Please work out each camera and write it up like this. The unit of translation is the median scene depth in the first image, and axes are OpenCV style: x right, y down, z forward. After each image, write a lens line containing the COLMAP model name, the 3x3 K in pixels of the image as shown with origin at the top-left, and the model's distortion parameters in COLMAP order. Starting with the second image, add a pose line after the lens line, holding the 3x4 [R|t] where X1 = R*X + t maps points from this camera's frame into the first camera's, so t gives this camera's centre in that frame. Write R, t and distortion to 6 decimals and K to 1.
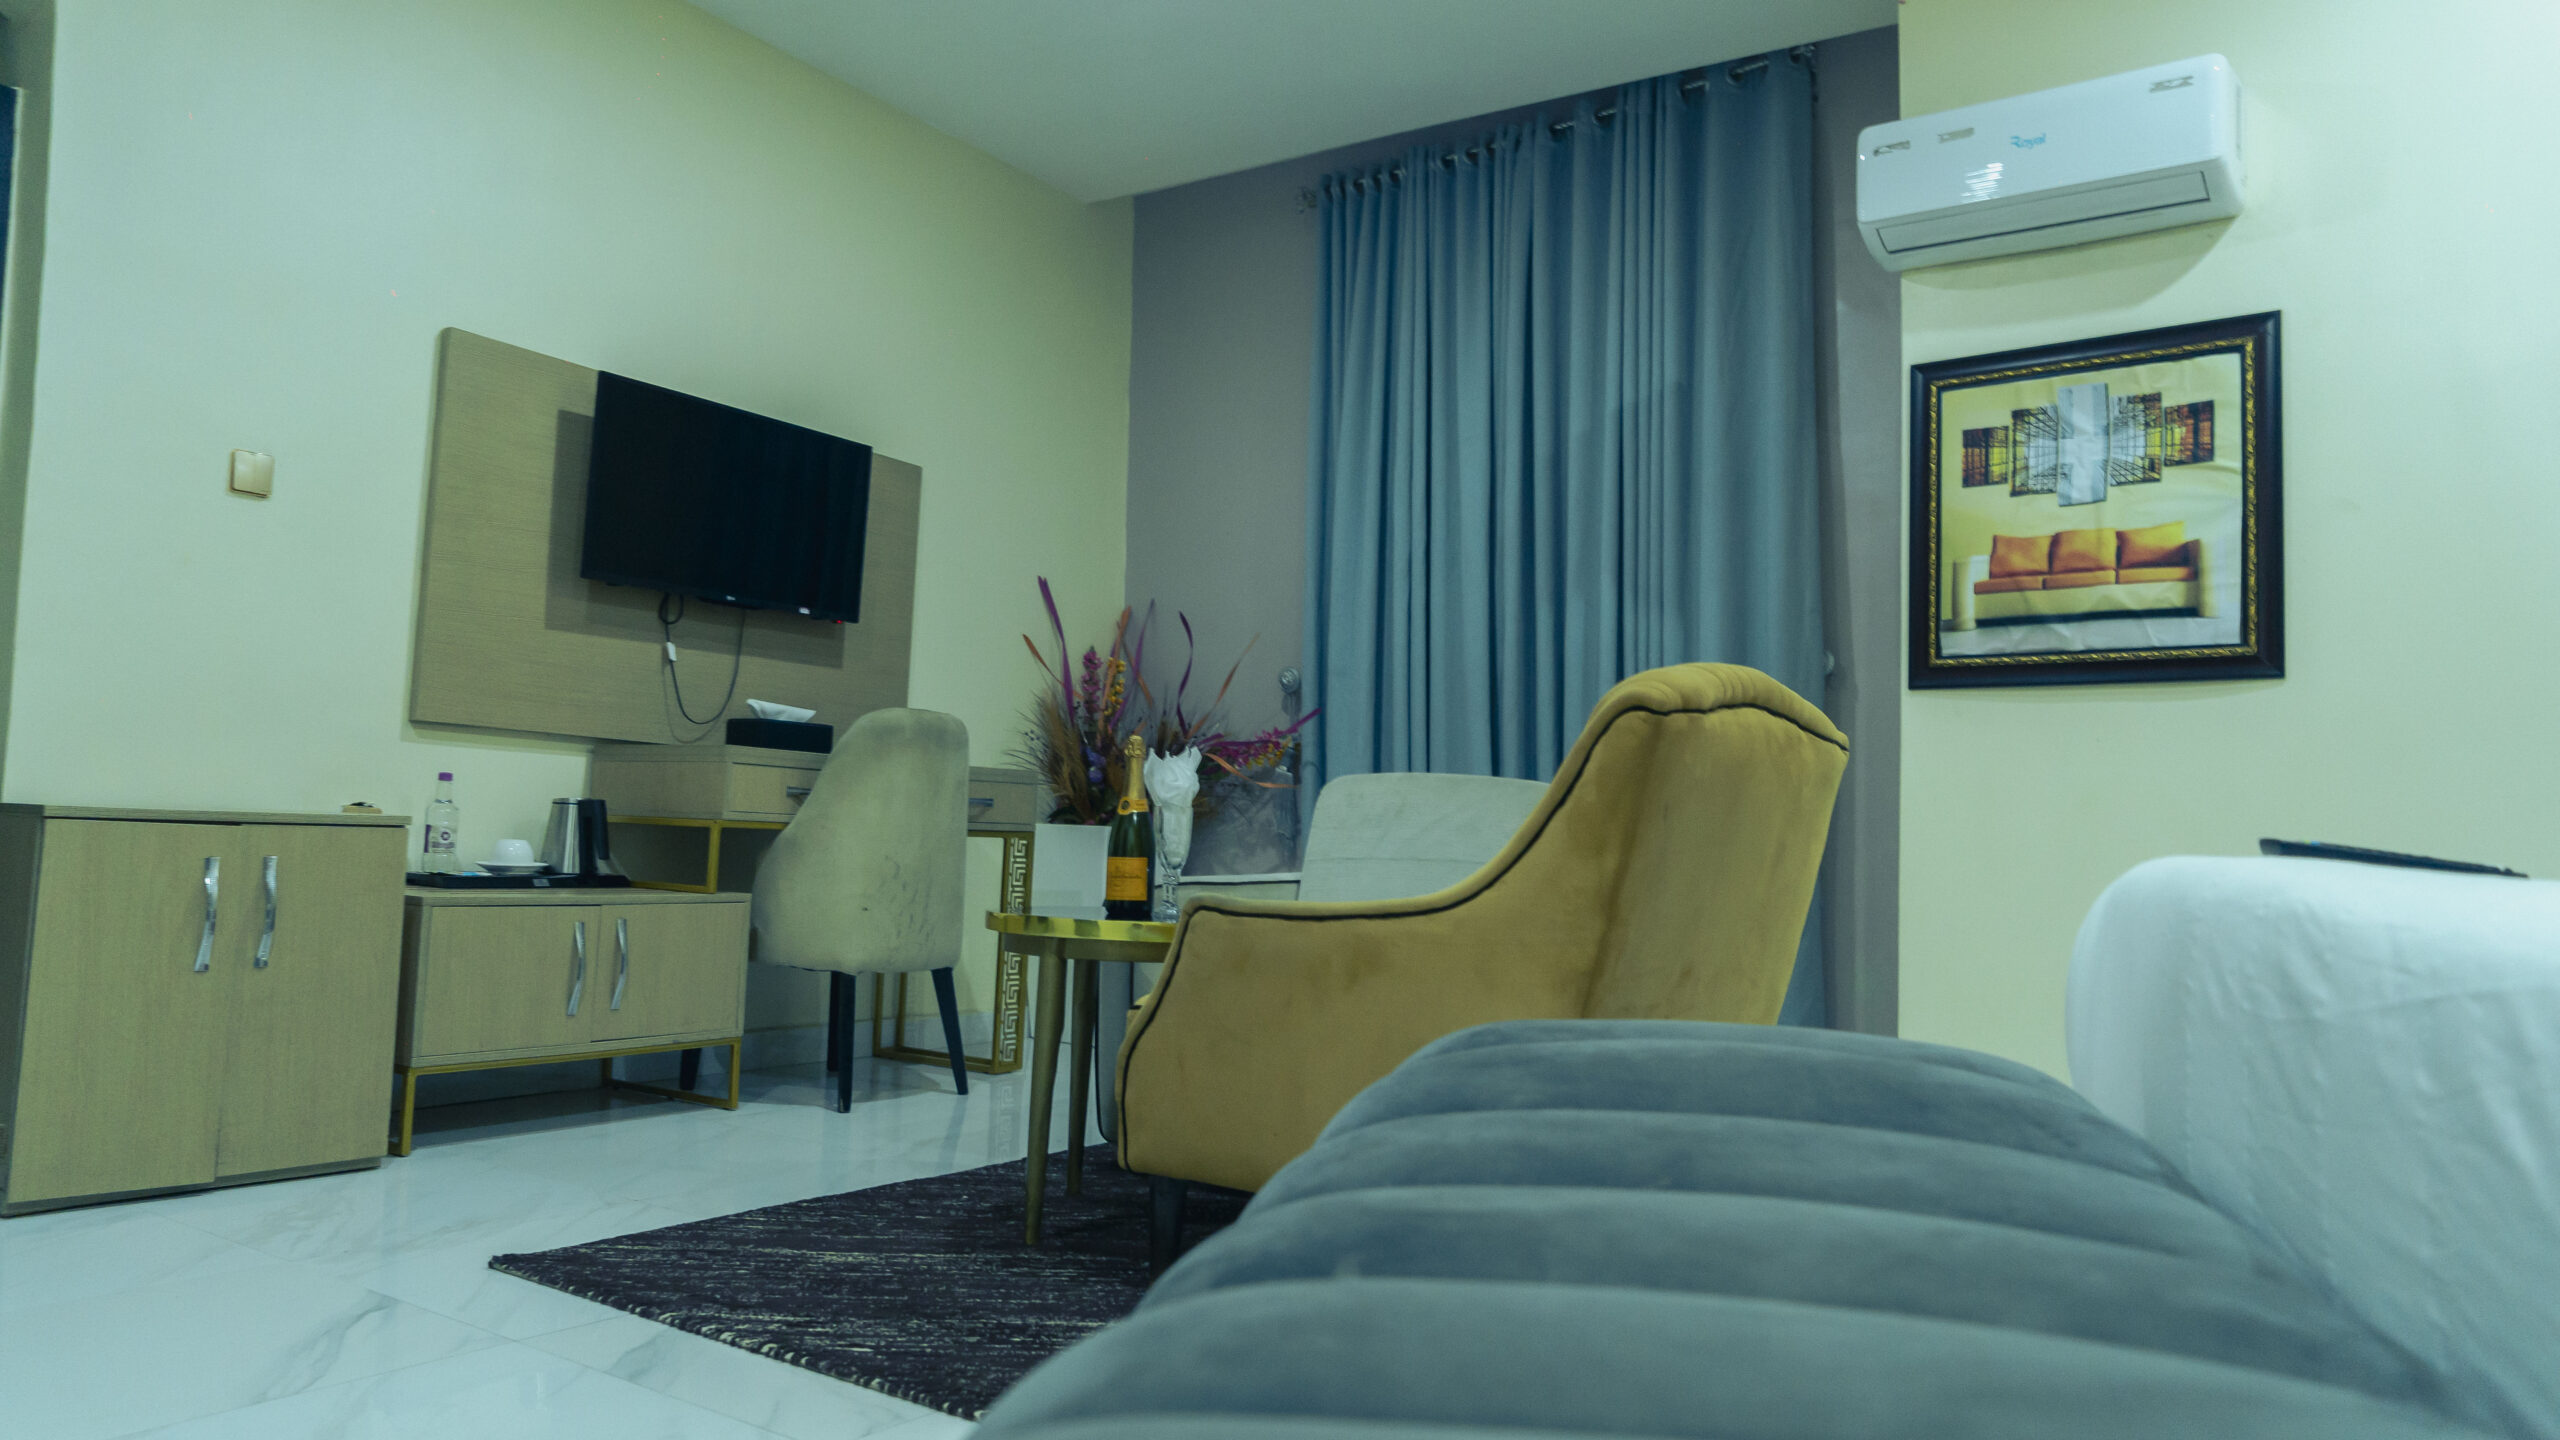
lens RADIAL K [[1719.5, 0, 1280.0], [0, 1719.5, 720.0], [0, 0, 1]] dist [-0.008633, -0.001601]
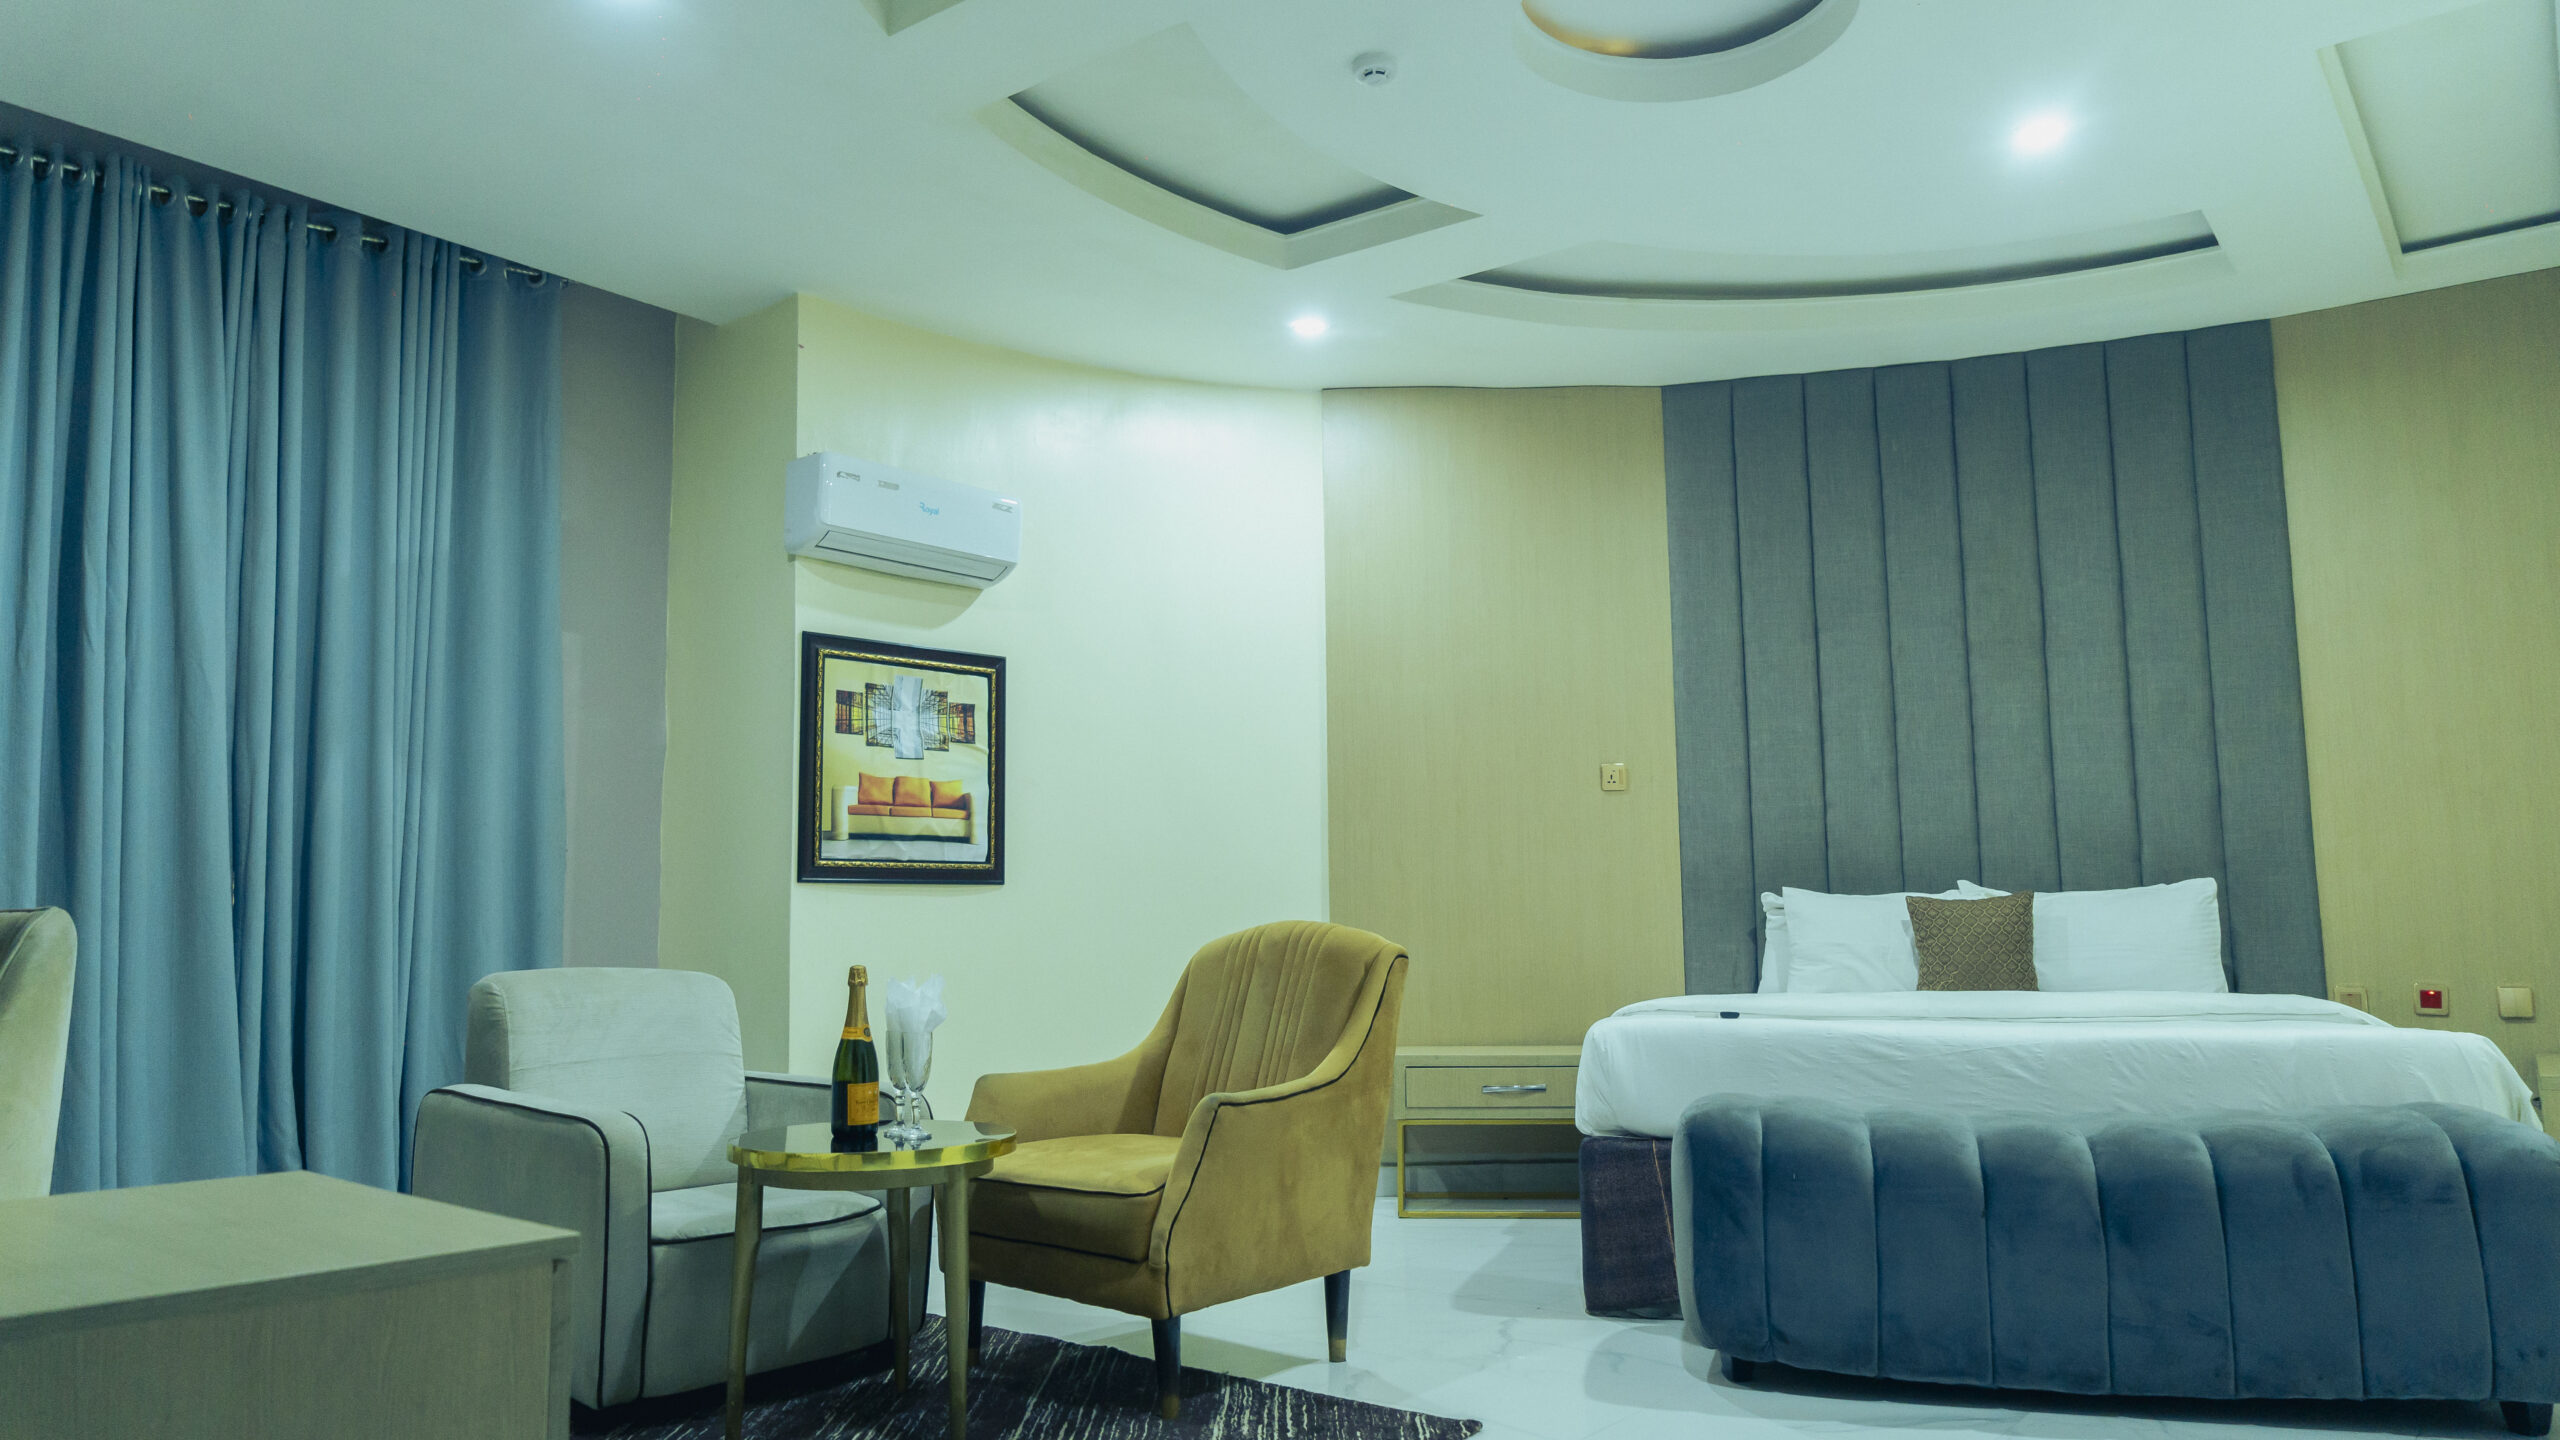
lens RADIAL K [[1719.5, 0, 1280.0], [0, 1719.5, 720.0], [0, 0, 1]] dist [-0.008633, -0.001601]
pose [[0.076782, 0.086158, 0.993318, -0.955110], [-0.055366, 0.995091, -0.082032, -0.056565], [-0.995509, -0.048698, 0.081176, 0.569036]]
